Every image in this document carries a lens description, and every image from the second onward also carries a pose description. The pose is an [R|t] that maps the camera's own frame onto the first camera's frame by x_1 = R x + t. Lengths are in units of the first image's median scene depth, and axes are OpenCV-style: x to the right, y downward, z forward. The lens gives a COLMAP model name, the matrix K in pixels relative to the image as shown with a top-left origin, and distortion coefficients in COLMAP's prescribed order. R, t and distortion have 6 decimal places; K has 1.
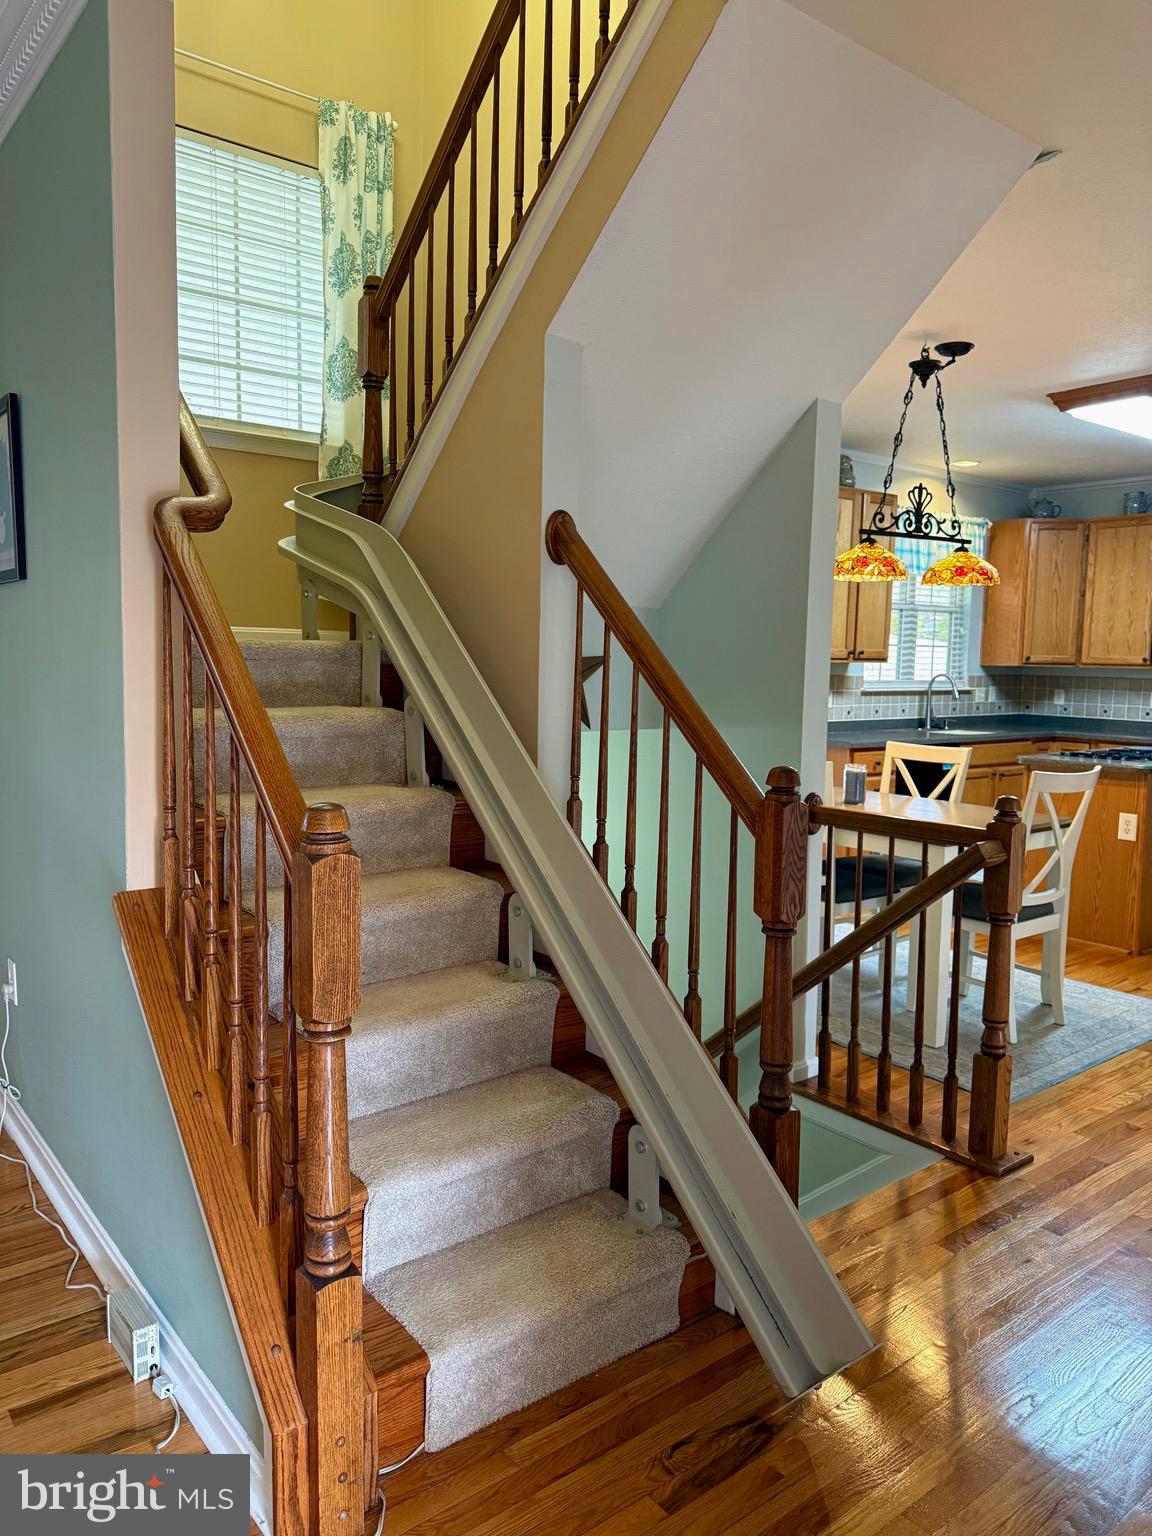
lens RADIAL K [[1091.6, 0, 574.5], [0, 1091.6, 769.4], [0, 0, 1]] dist [-0.002561, -0.006007]
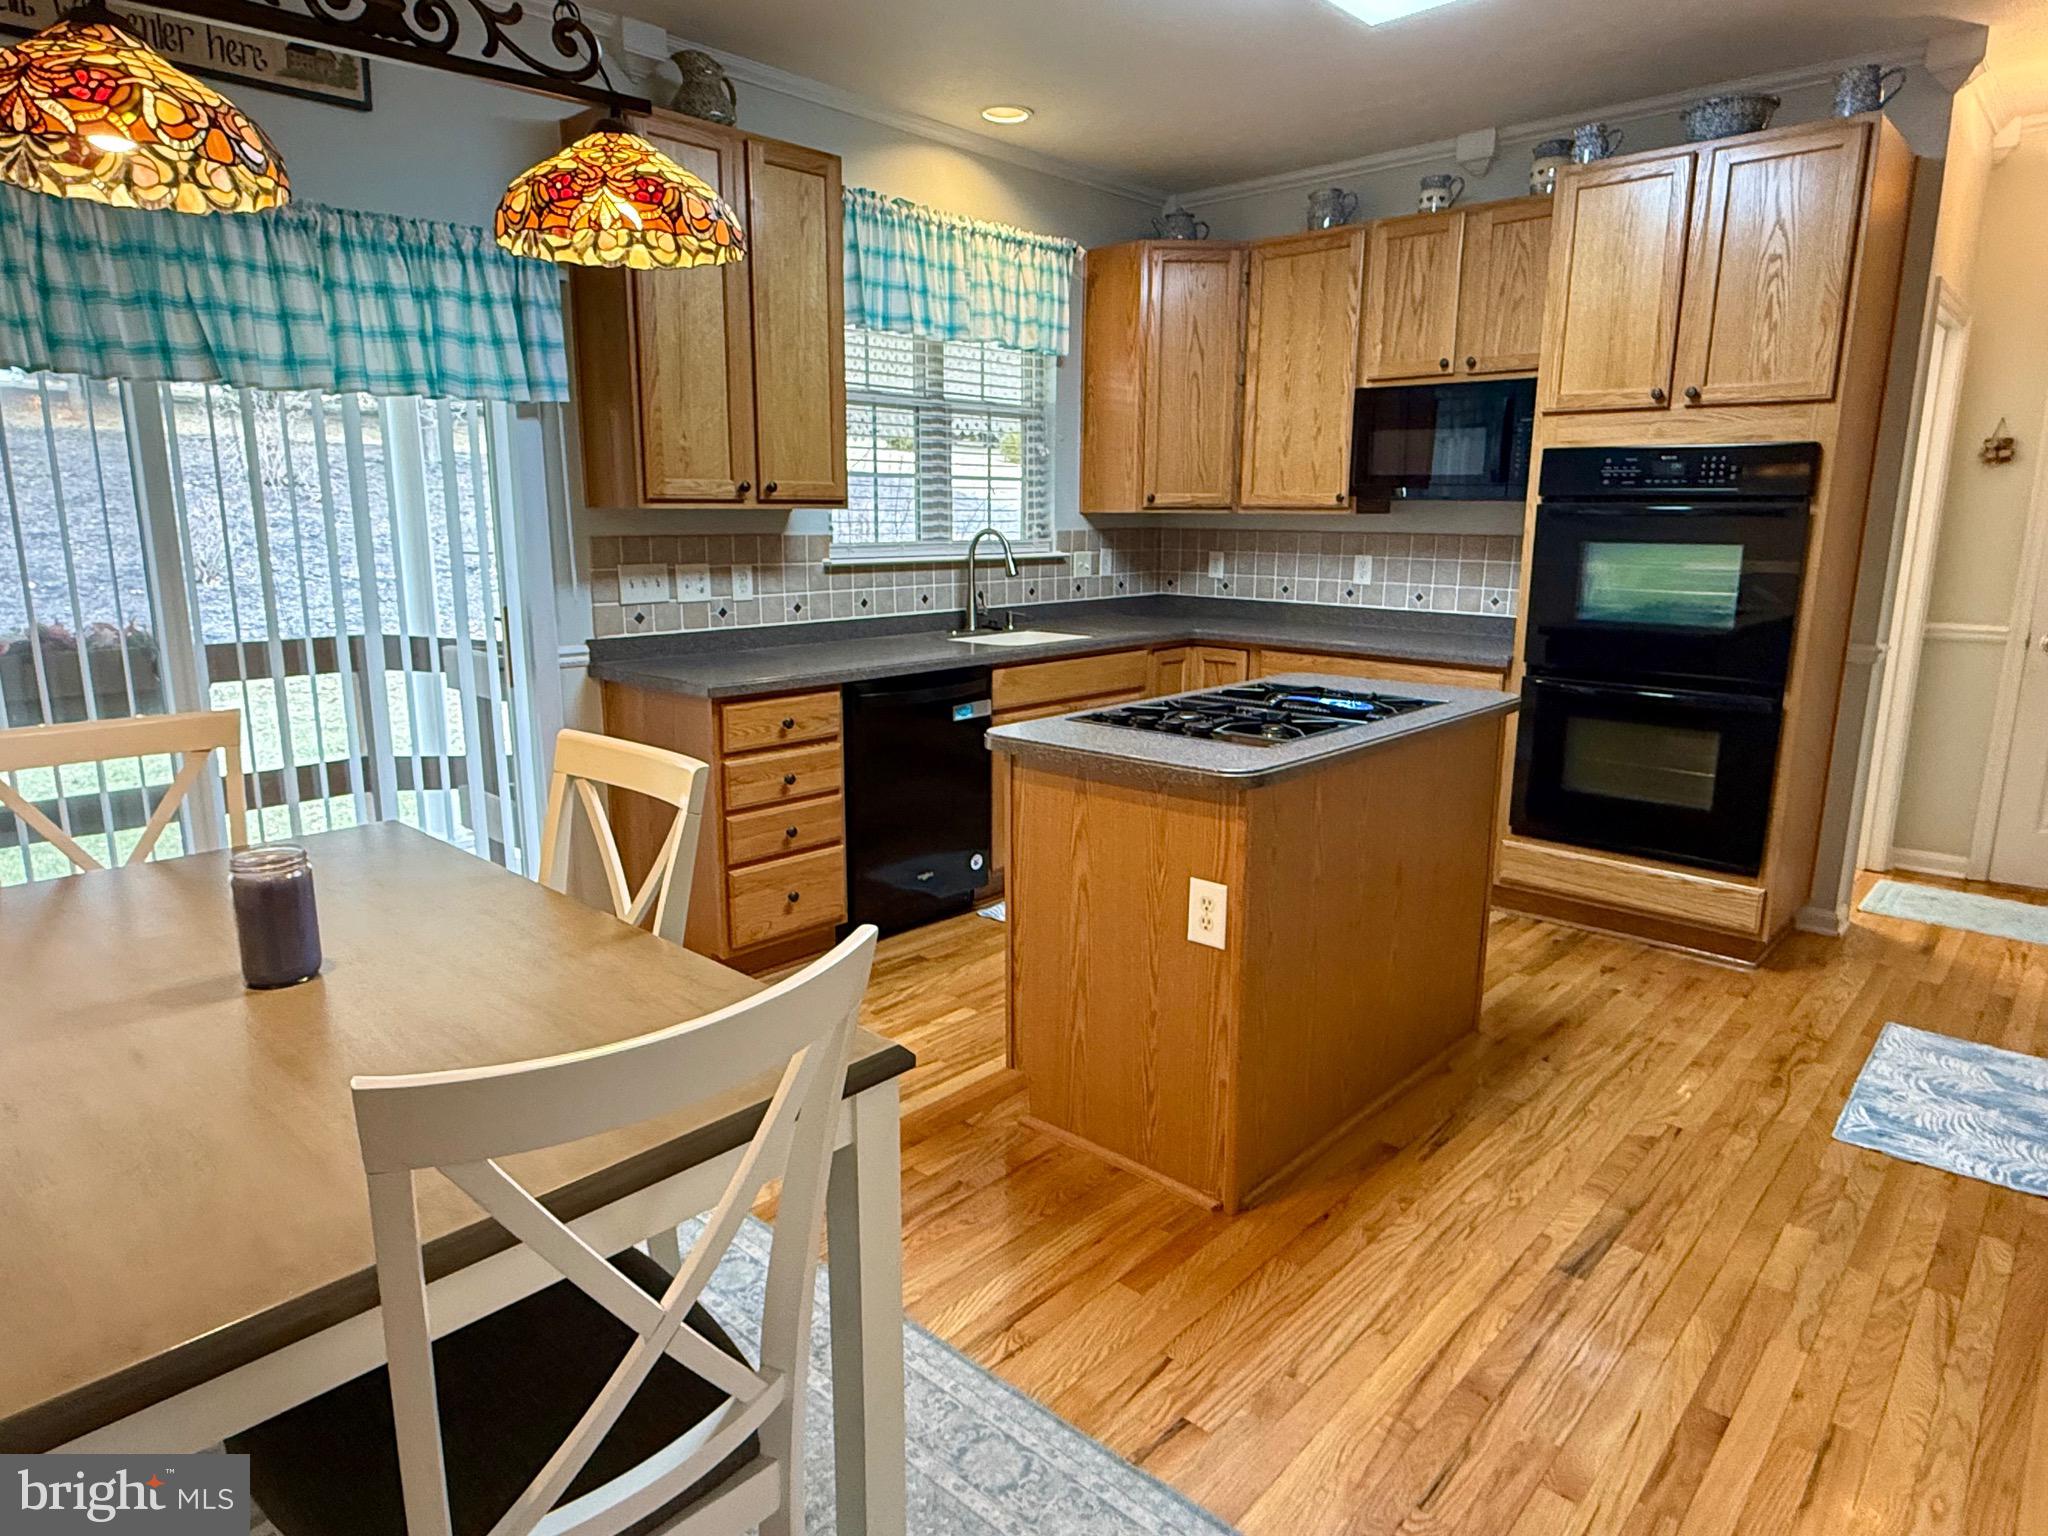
lens RADIAL K [[1220.9, 0, 1025.5], [0, 1220.9, 765.3], [0, 0, 1]] dist [-0.002356, -0.000751]
pose [[0.986112, -0.044958, 0.159881, 0.246648], [0.027808, 0.993769, 0.107936, -0.034996], [-0.163737, -0.101991, 0.981218, 0.380692]]
